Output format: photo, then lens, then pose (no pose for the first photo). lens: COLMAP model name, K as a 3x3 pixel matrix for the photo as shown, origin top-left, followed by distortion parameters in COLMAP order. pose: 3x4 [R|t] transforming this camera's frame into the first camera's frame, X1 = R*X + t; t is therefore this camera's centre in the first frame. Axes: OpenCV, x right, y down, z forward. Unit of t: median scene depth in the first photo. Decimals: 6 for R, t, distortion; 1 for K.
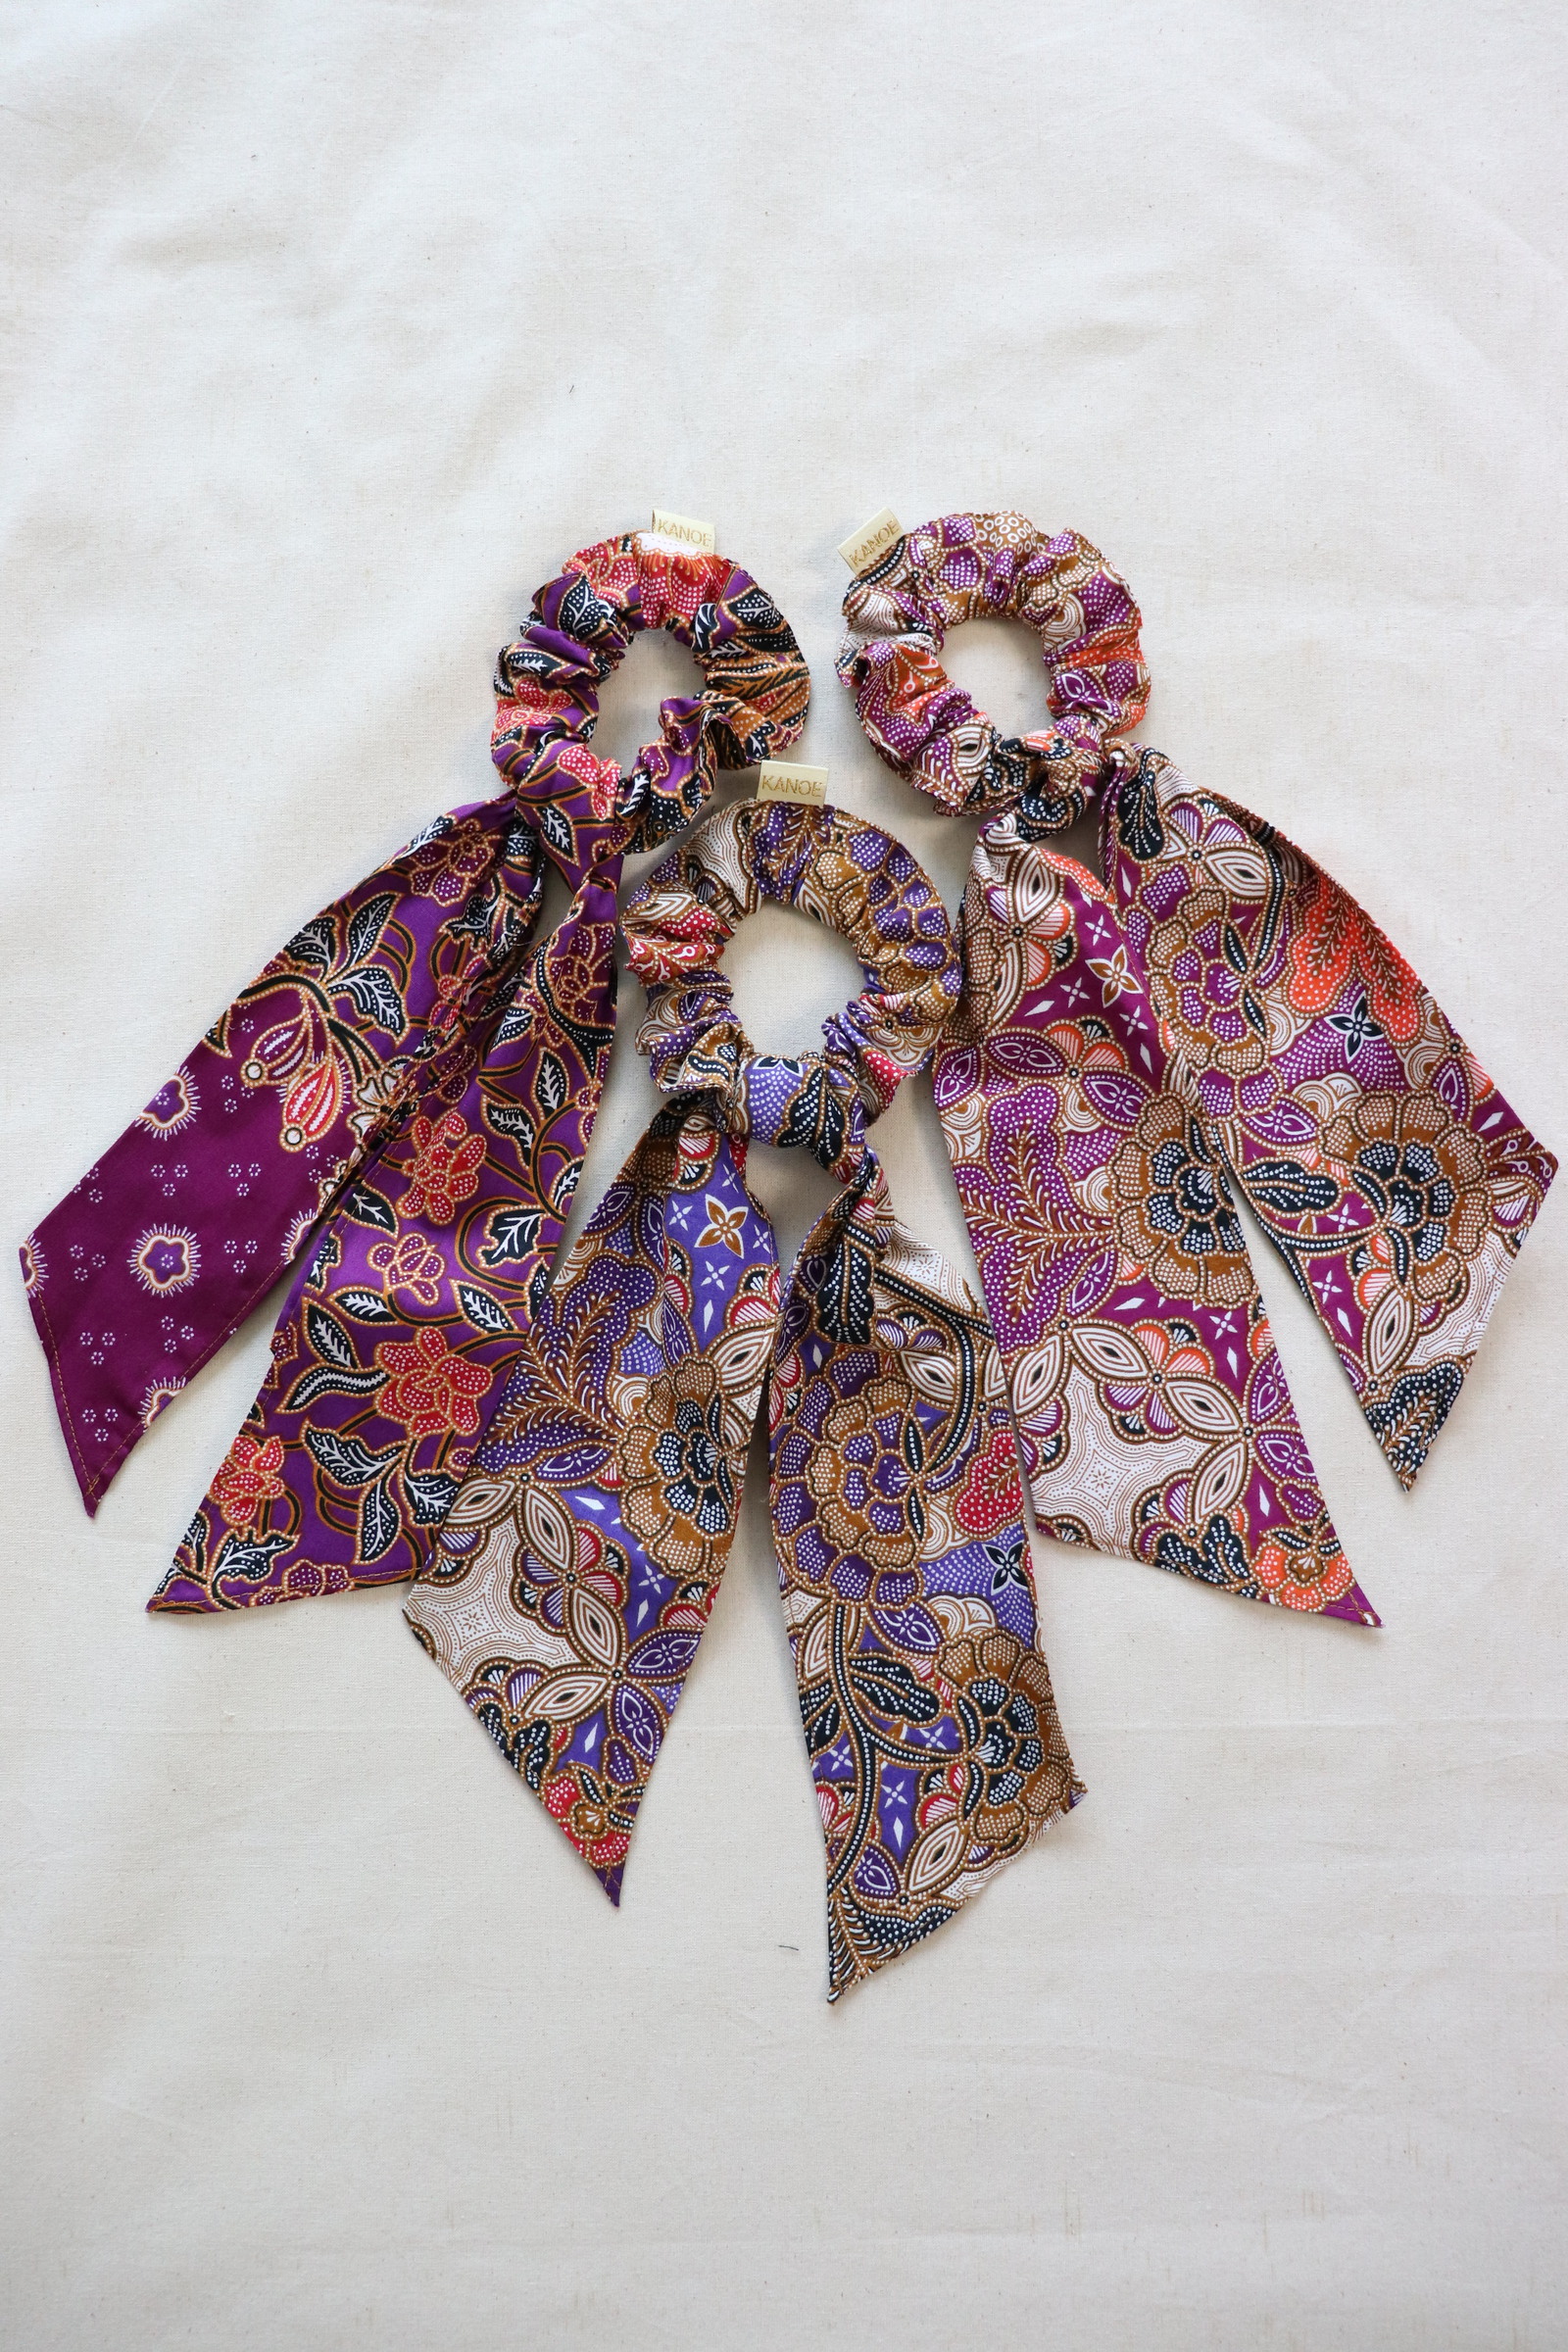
lens RADIAL K [[1952.6, 0, 784.0], [0, 1952.6, 1176.0], [0, 0, 1]] dist [-0.189827, 0.172894]
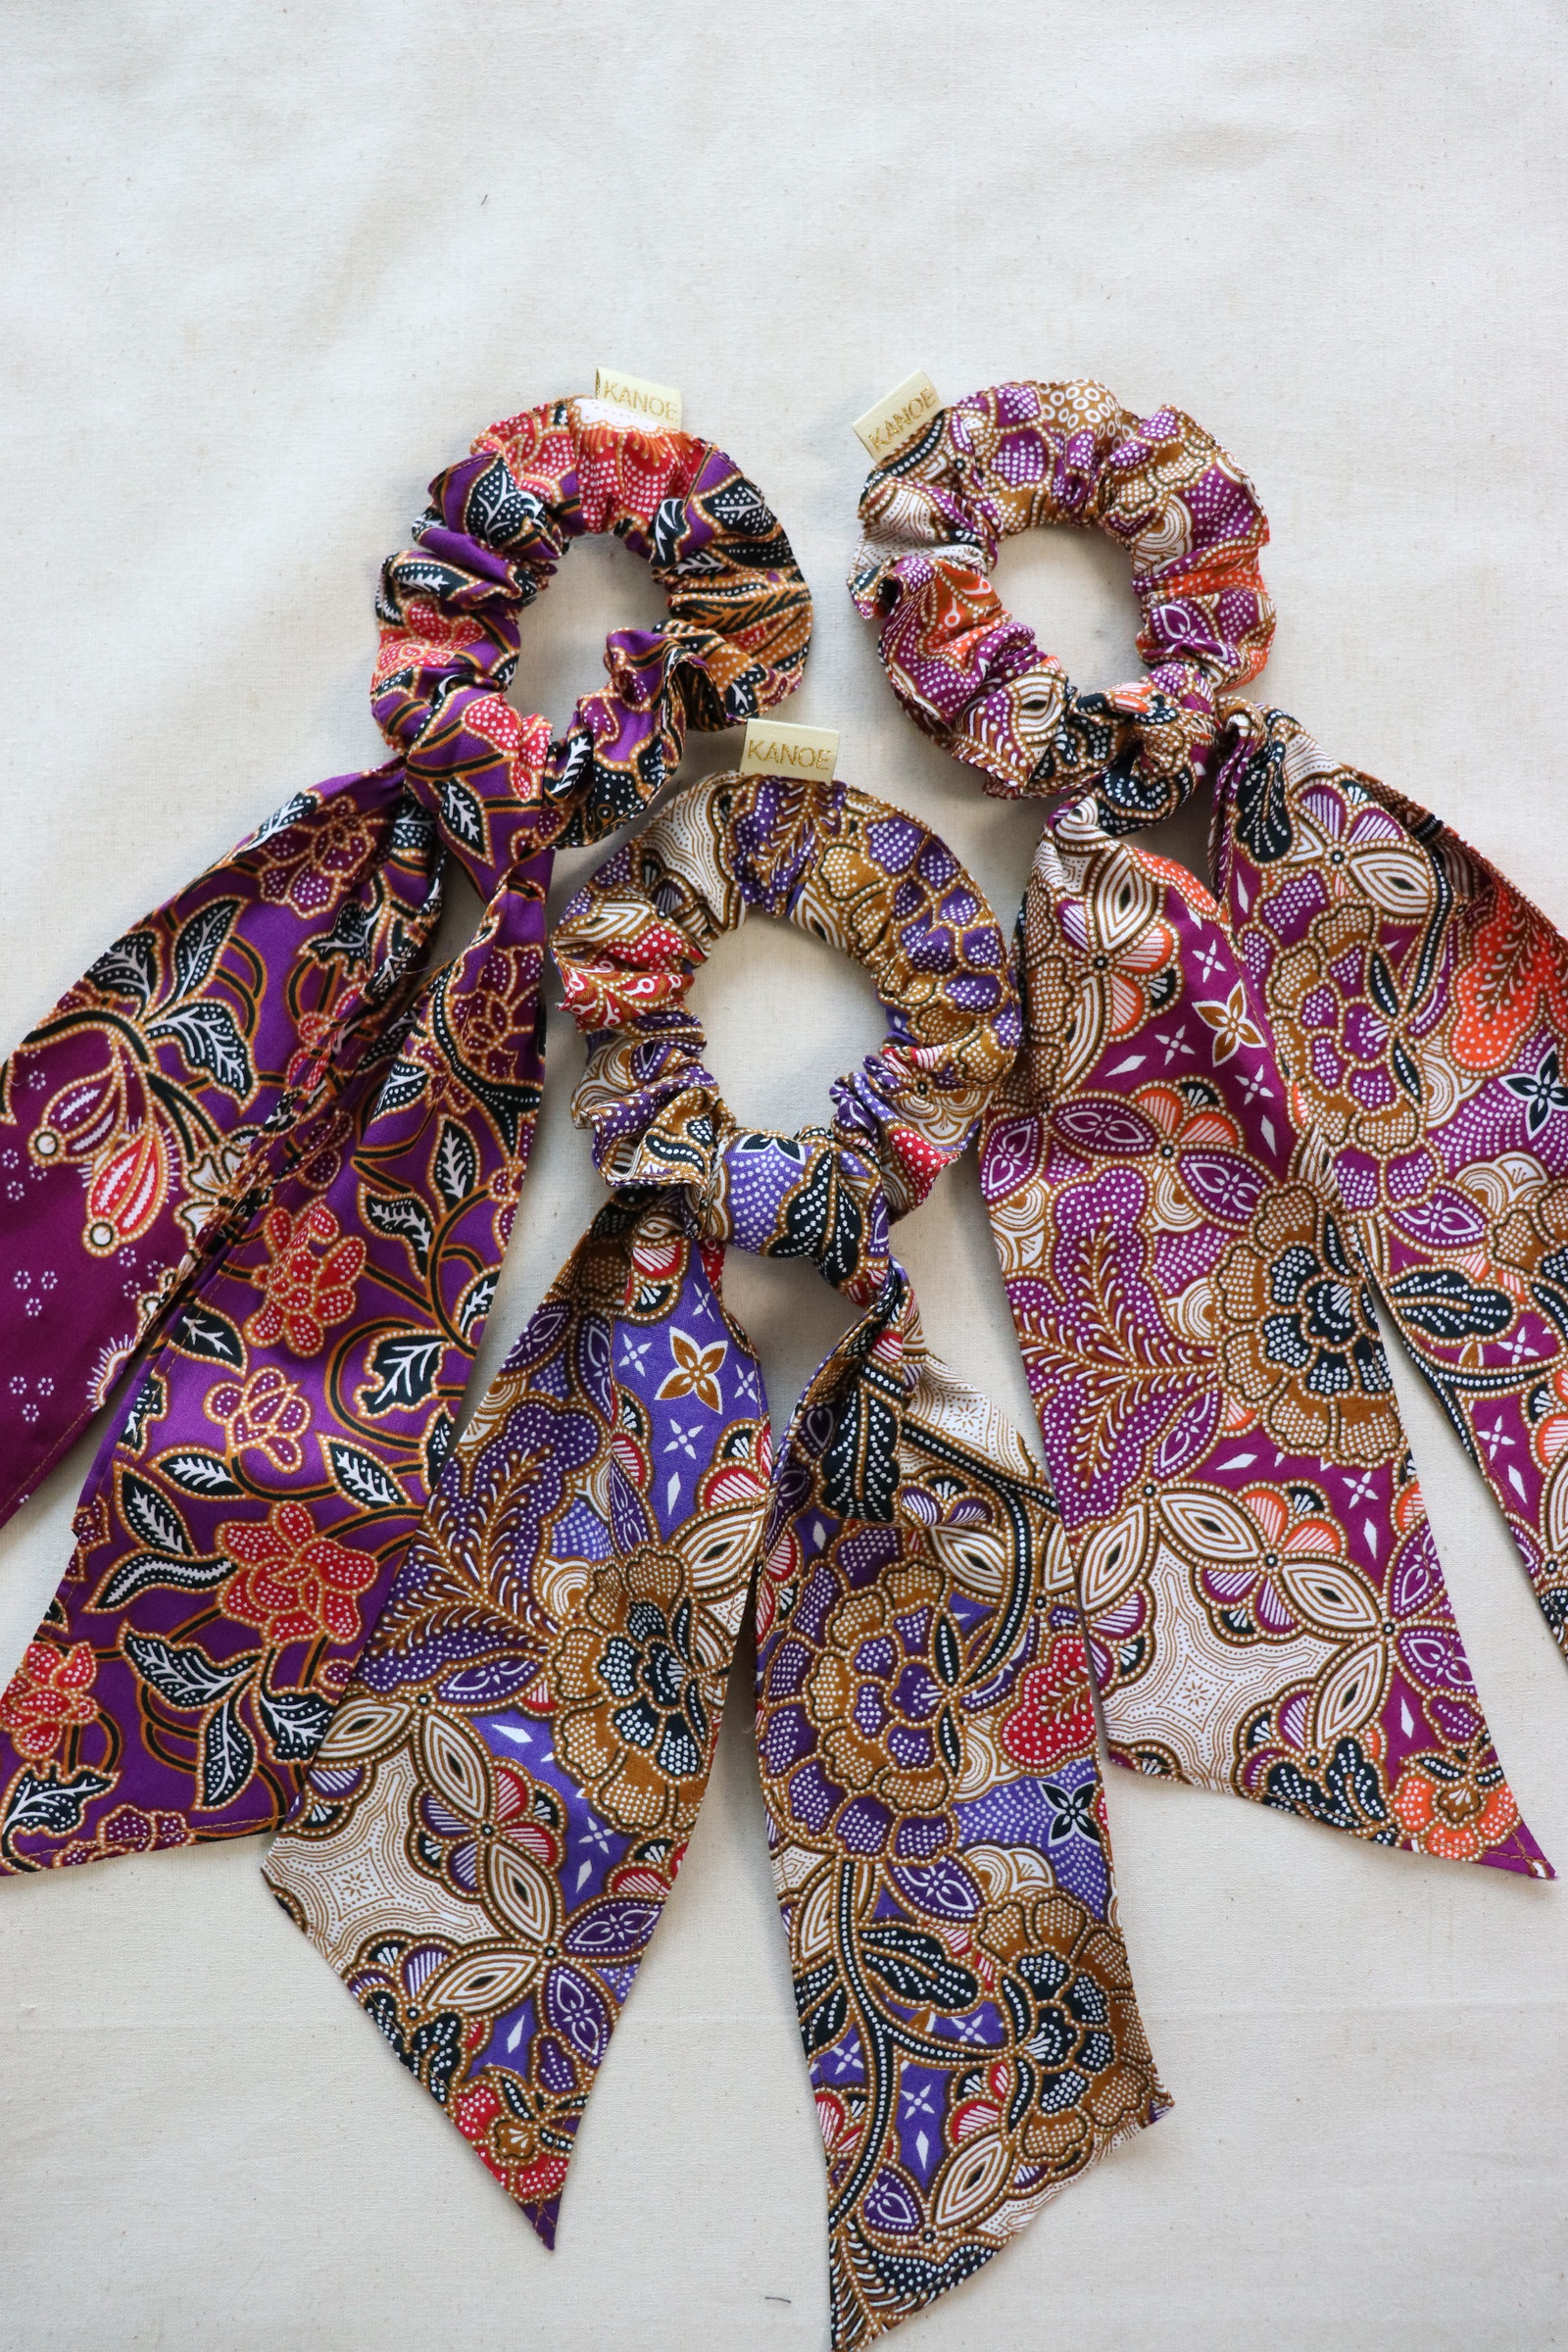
lens RADIAL K [[1952.6, 0, 784.0], [0, 1952.6, 1176.0], [0, 0, 1]] dist [-0.189827, 0.172894]
pose [[0.999085, 0.002748, 0.042688, -0.028125], [-0.004568, 0.999082, 0.042596, -0.075177], [-0.042531, -0.042752, 0.998180, 0.273559]]
